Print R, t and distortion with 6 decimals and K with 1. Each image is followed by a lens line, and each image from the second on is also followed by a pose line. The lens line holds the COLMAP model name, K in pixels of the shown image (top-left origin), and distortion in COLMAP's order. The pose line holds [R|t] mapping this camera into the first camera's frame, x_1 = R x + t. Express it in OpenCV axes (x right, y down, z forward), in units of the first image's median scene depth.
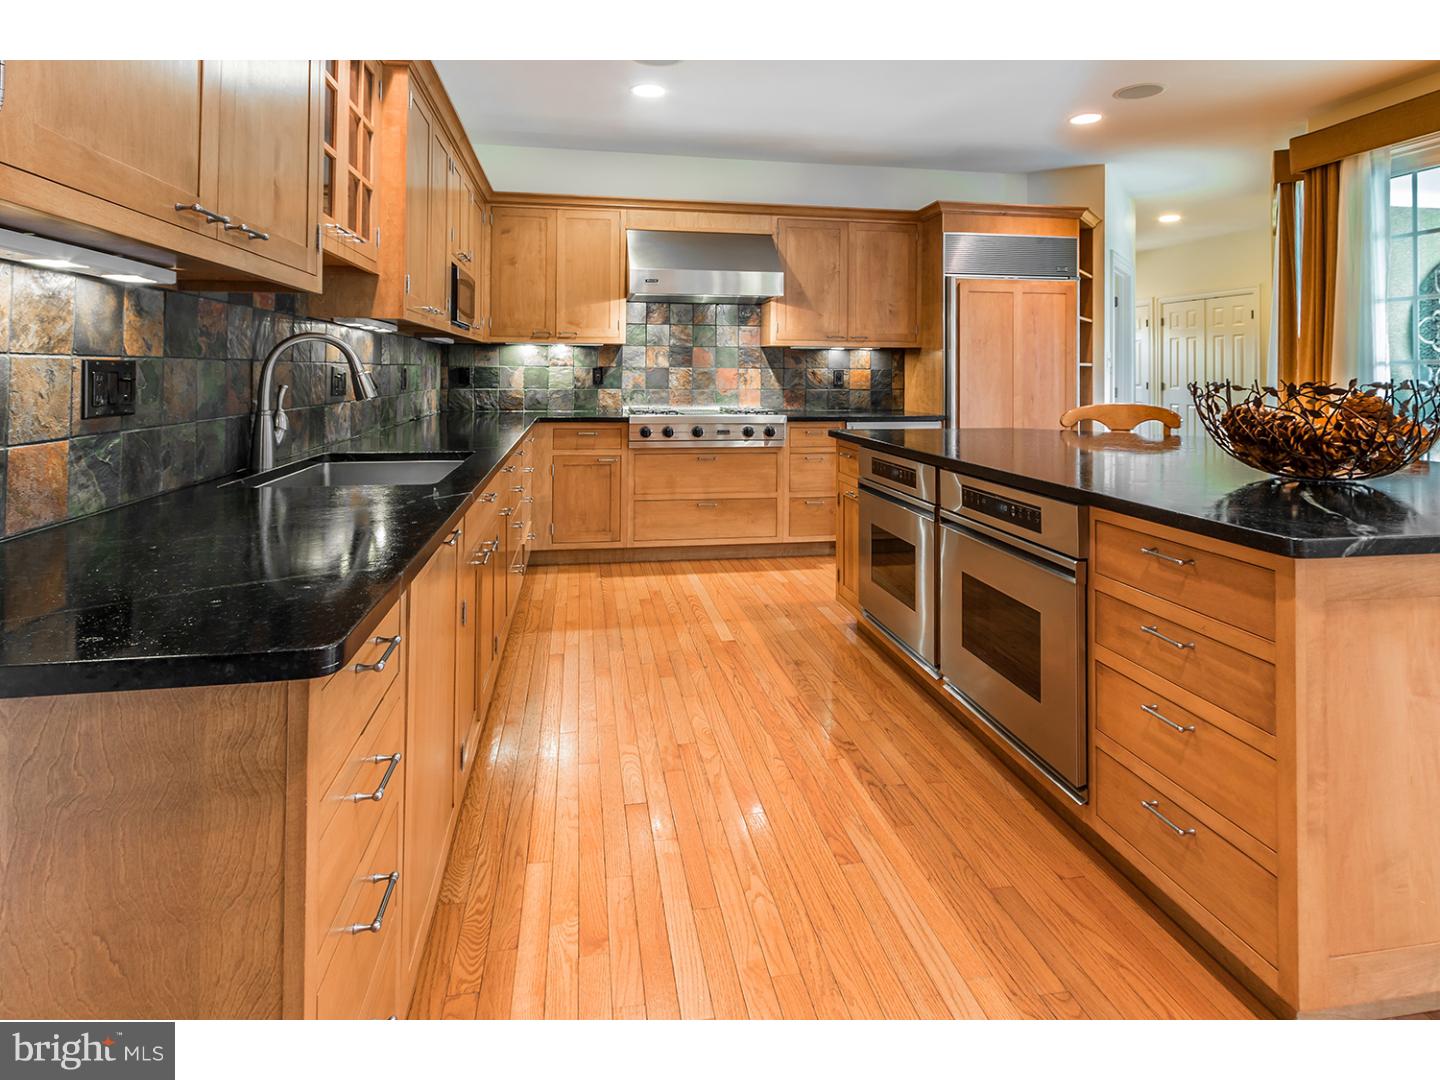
lens RADIAL K [[765.6, 0, 681.0], [0, 765.6, 438.9], [0, 0, 1]] dist [0.015801, -0.000406]
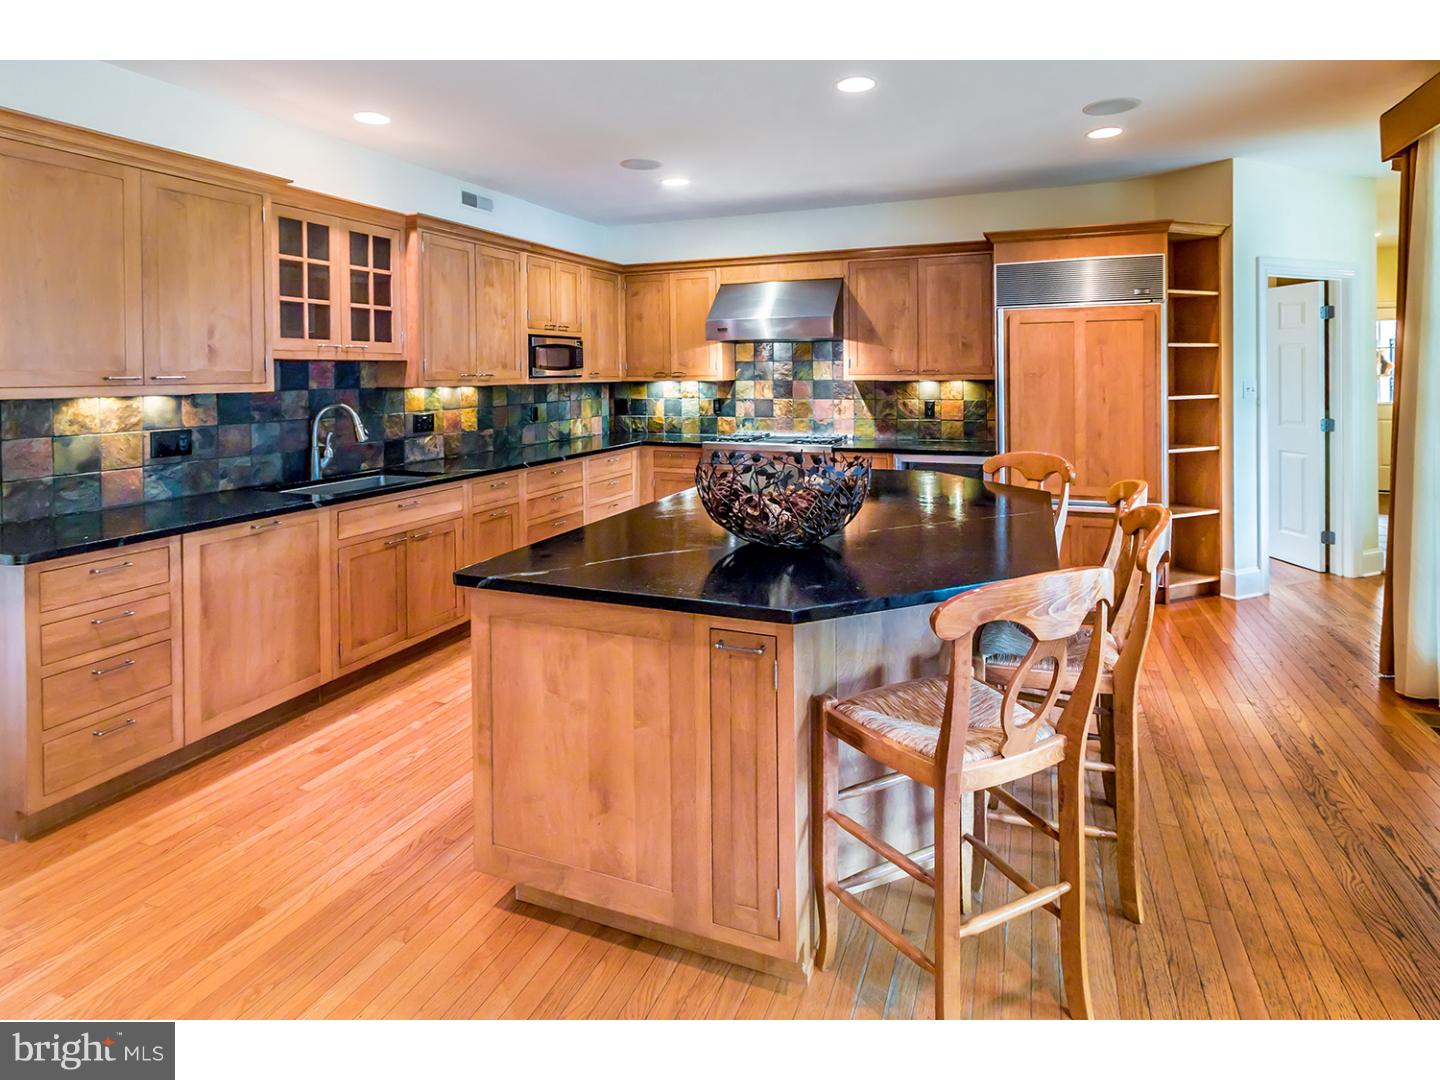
lens RADIAL K [[743.8, 0, 710.8], [0, 743.8, 471.7], [0, 0, 1]] dist [-0.000143, -0.000087]
pose [[0.853468, 0.051853, -0.518559, 0.504572], [-0.028244, 0.998178, 0.053327, -0.042455], [0.520379, -0.030867, 0.853377, -0.002508]]
